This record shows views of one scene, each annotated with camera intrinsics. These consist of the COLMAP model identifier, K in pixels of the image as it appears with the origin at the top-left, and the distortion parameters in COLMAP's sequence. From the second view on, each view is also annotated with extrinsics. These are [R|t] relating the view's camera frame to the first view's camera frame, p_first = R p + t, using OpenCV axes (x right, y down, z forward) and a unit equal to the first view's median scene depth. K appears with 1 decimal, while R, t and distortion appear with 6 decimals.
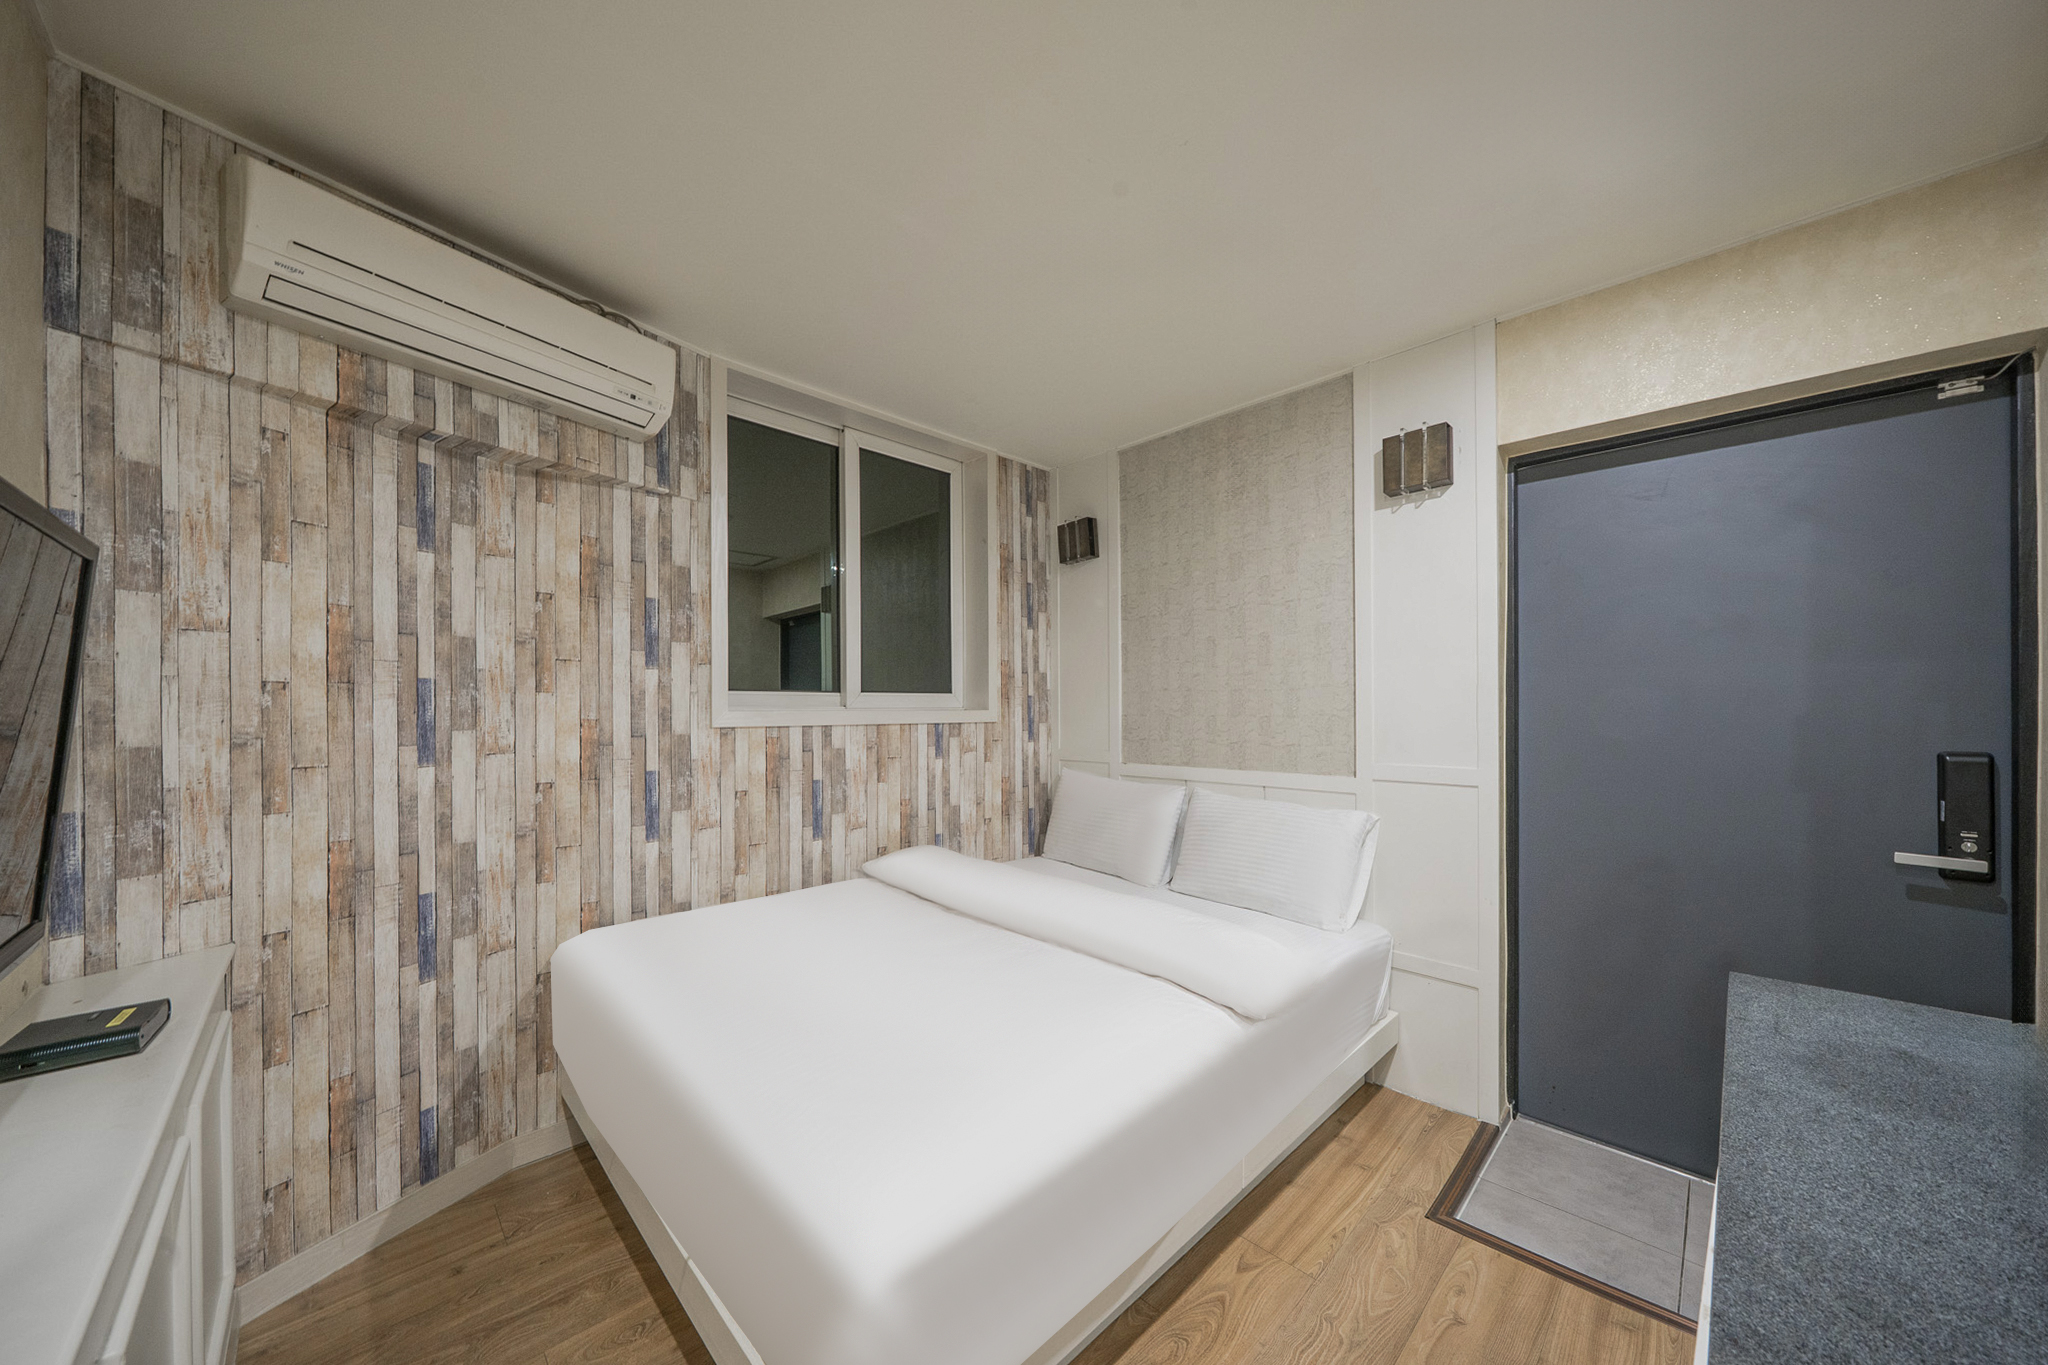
lens RADIAL K [[708.7, 0, 1021.2], [0, 708.7, 701.1], [0, 0, 1]] dist [-0.007592, -0.000217]
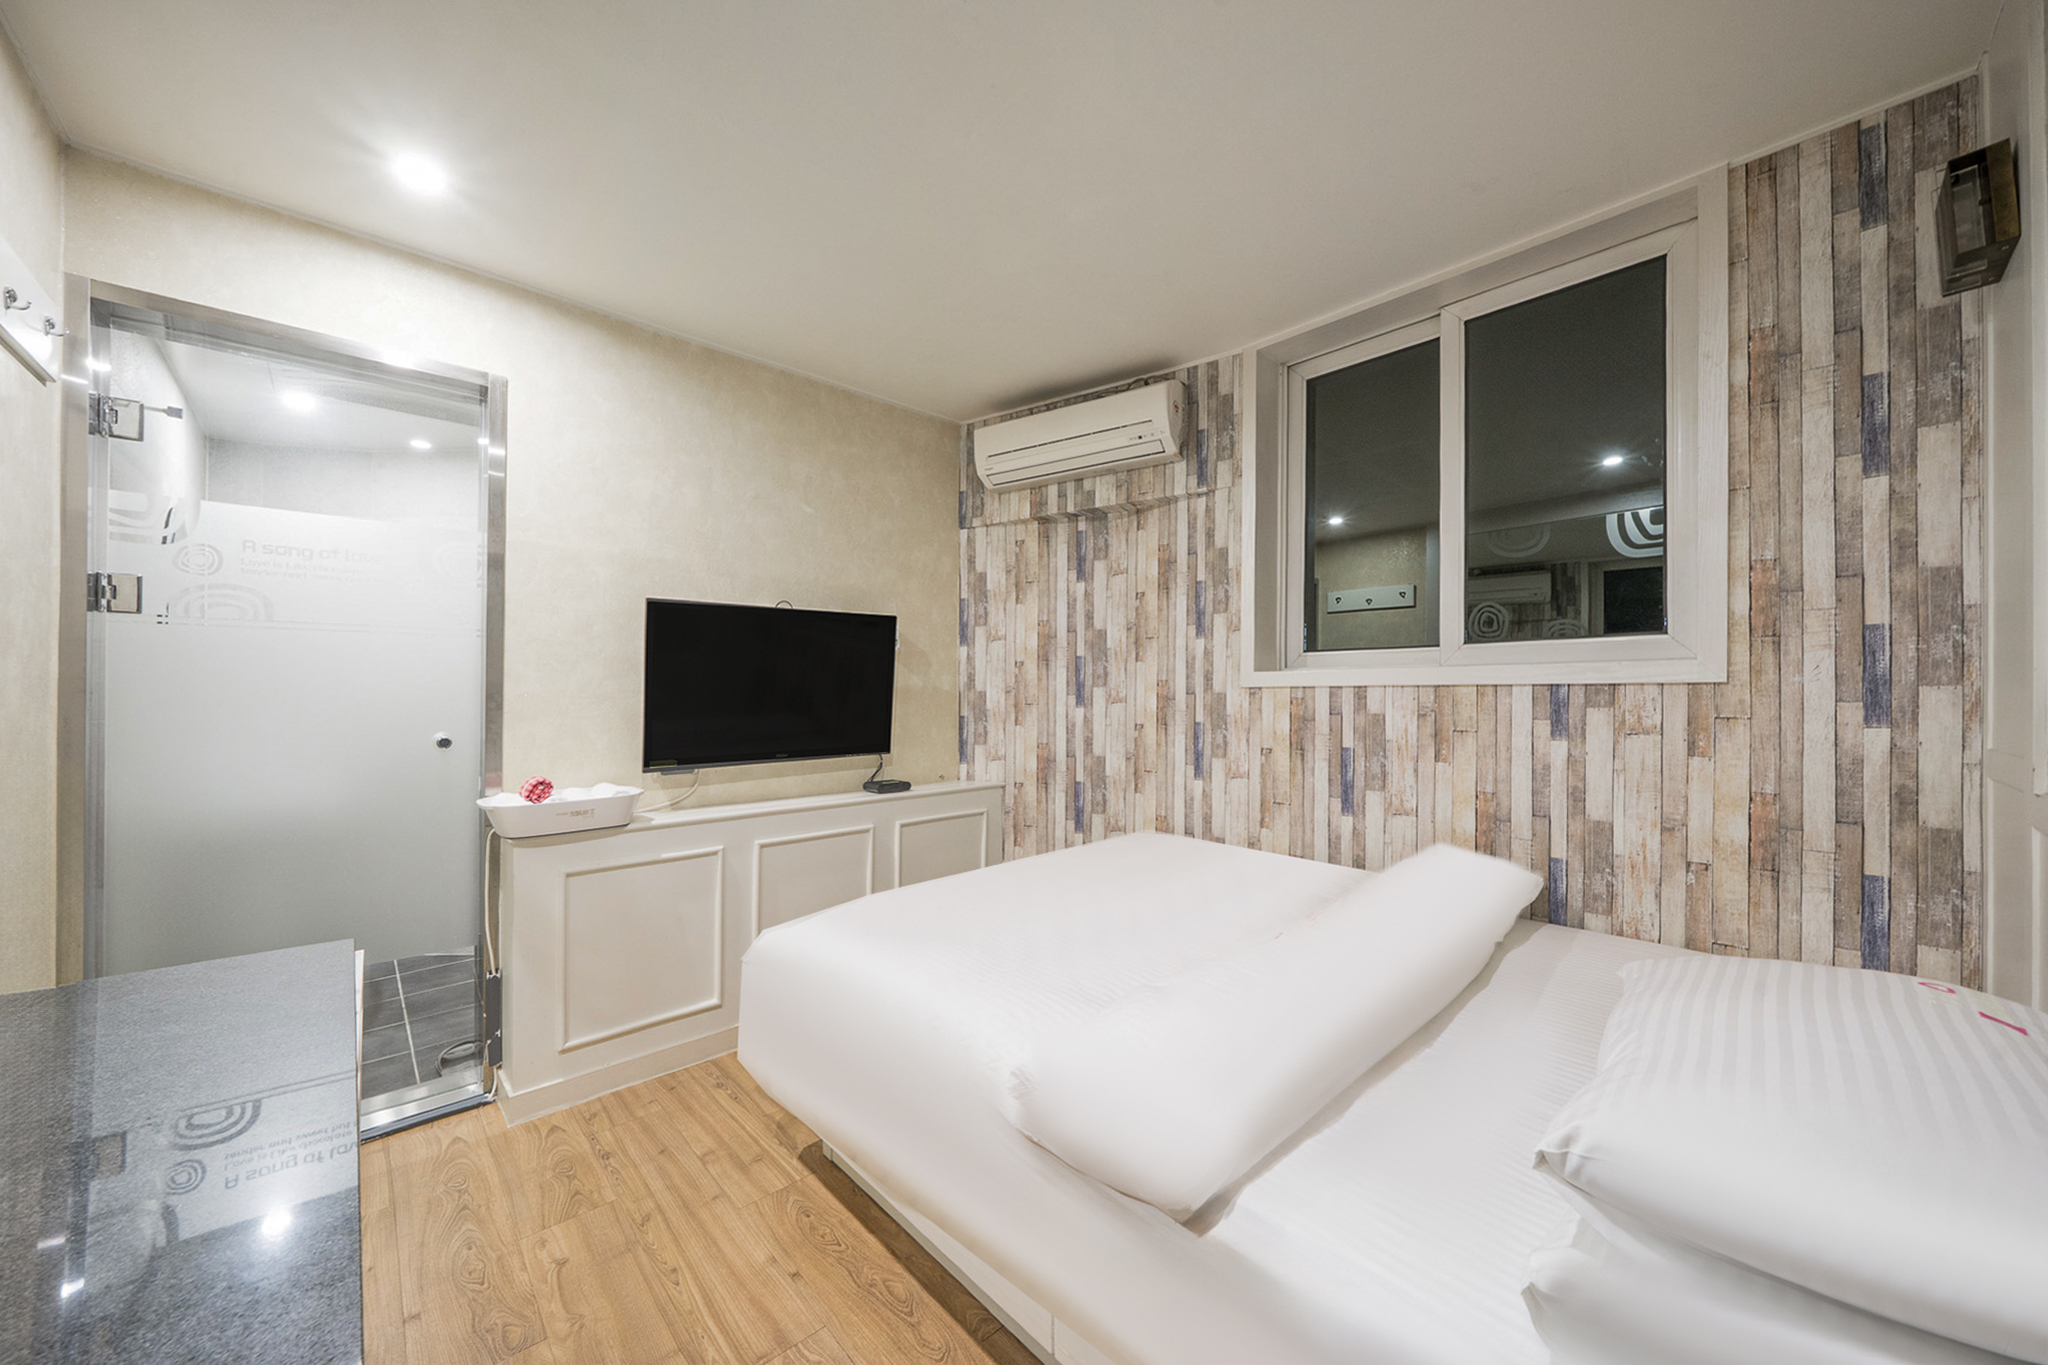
lens RADIAL K [[708.7, 0, 1020.4], [0, 708.7, 688.1], [0, 0, 1]] dist [-0.007592, -0.000217]
pose [[-0.014605, -0.007025, -0.999869, 0.697036], [0.011202, 0.999911, -0.007189, 0.044669], [0.999831, -0.011306, -0.014525, 0.697289]]
